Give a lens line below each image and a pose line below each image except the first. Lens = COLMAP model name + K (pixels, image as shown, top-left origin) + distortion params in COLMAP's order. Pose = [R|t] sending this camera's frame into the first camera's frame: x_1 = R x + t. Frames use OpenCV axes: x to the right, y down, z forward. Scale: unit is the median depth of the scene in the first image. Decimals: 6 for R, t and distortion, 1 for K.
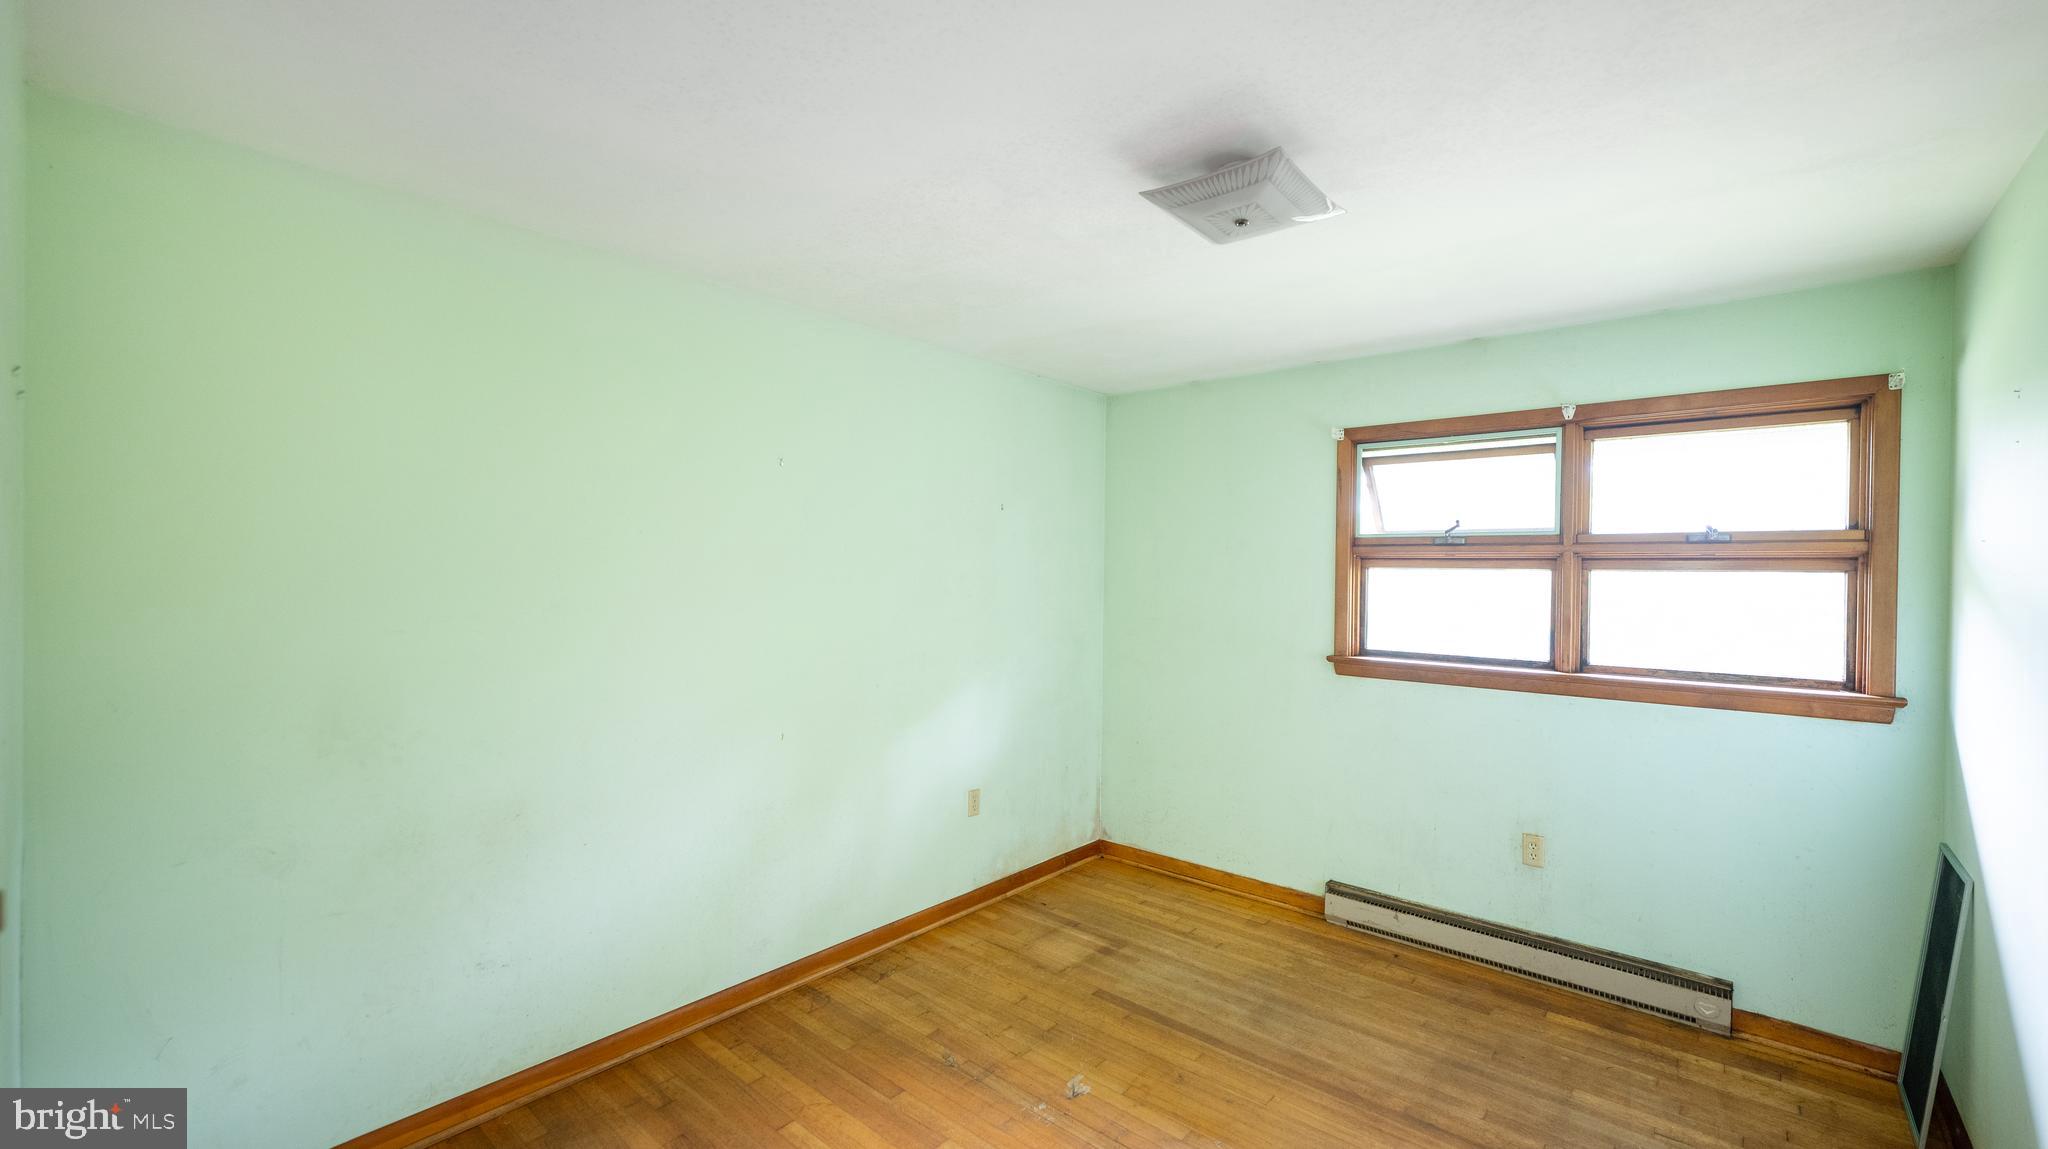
lens RADIAL K [[832.8, 0, 1019.7], [0, 832.8, 578.2], [0, 0, 1]] dist [0.002875, -0.000344]
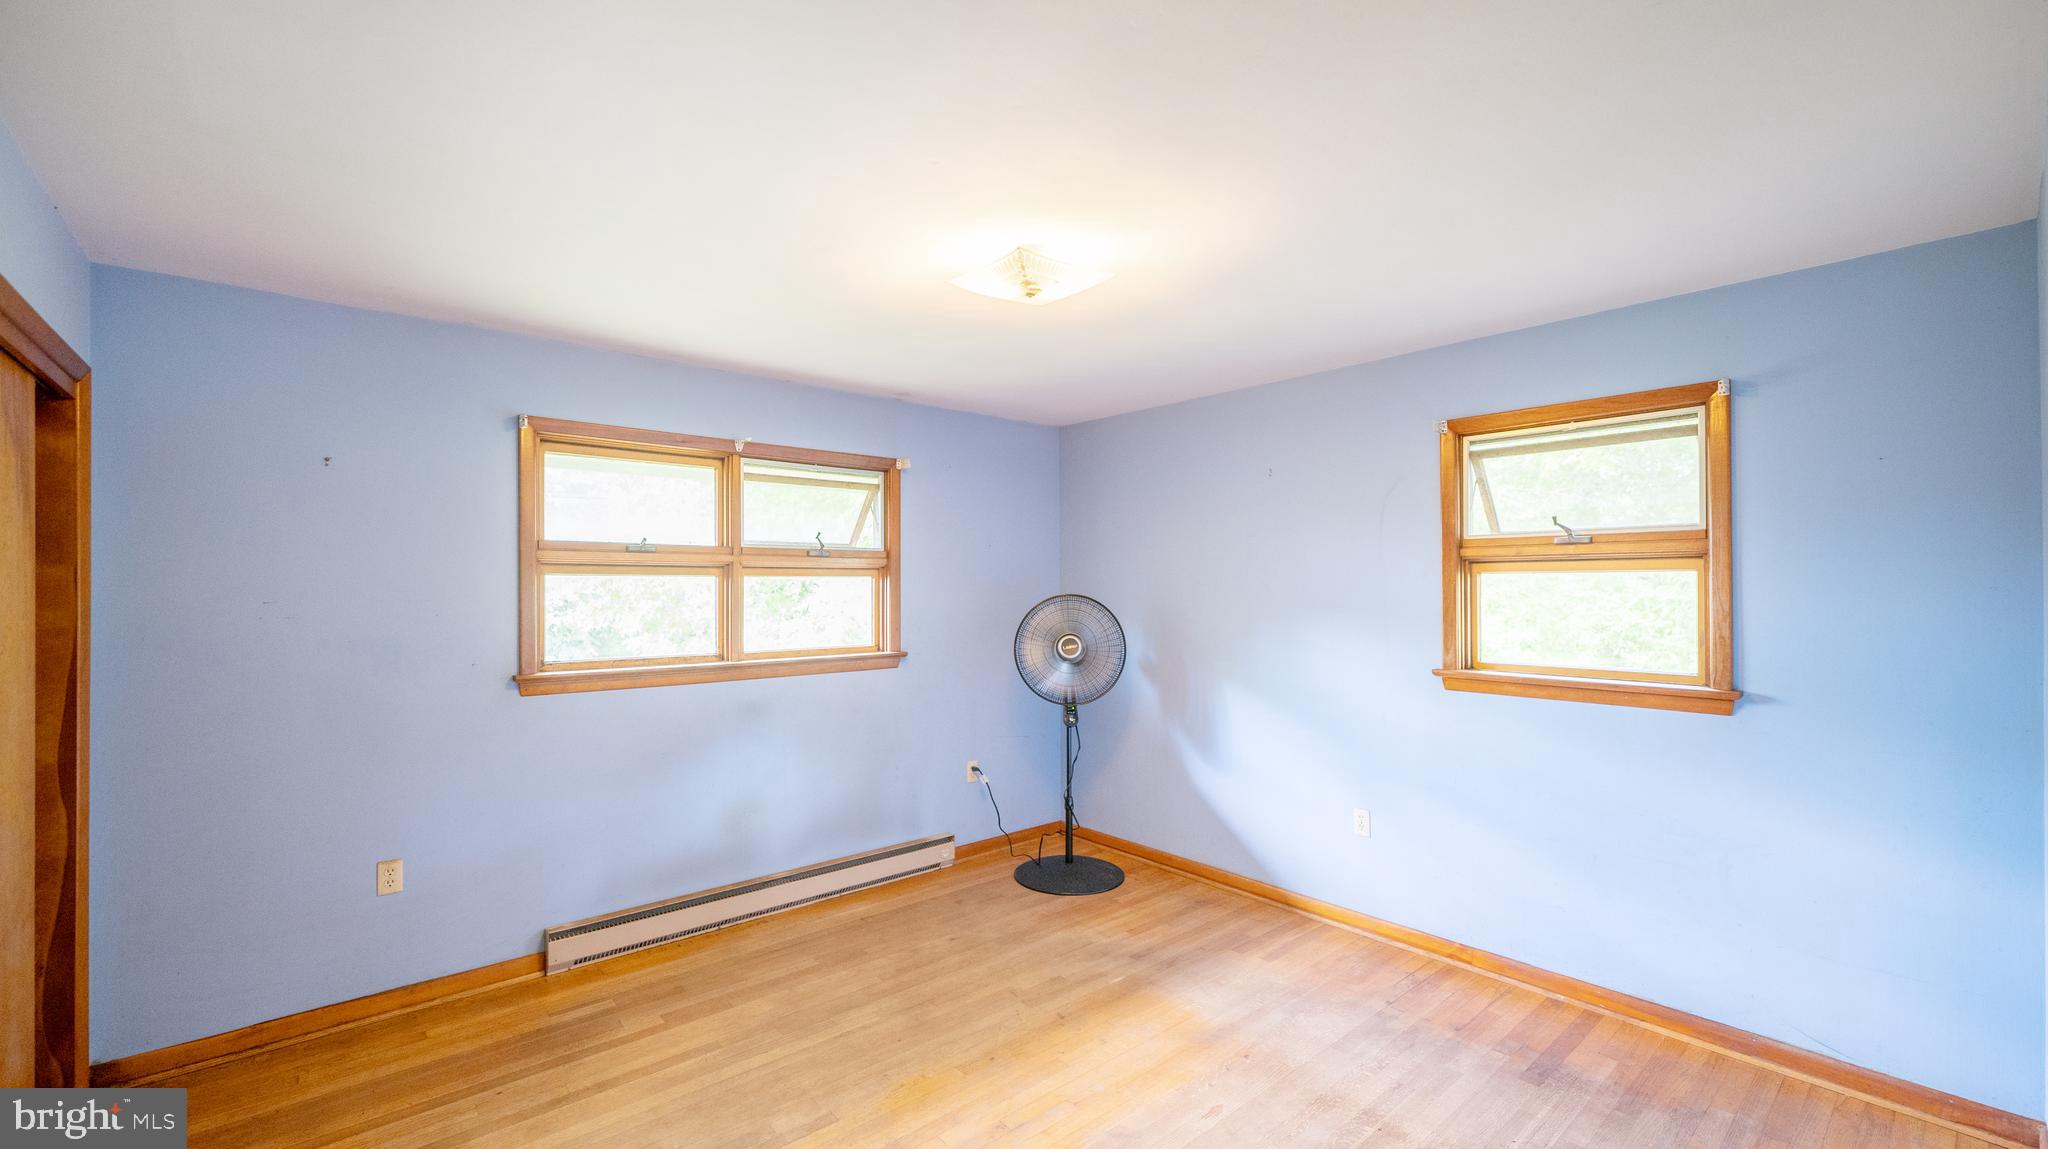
lens RADIAL K [[832.8, 0, 1019.7], [0, 832.8, 578.2], [0, 0, 1]] dist [0.002875, -0.000344]
pose [[0.154807, -0.007090, 0.987919, -0.441719], [0.008394, 0.999948, 0.005861, -0.009623], [-0.987909, 0.007385, 0.154858, 0.379404]]
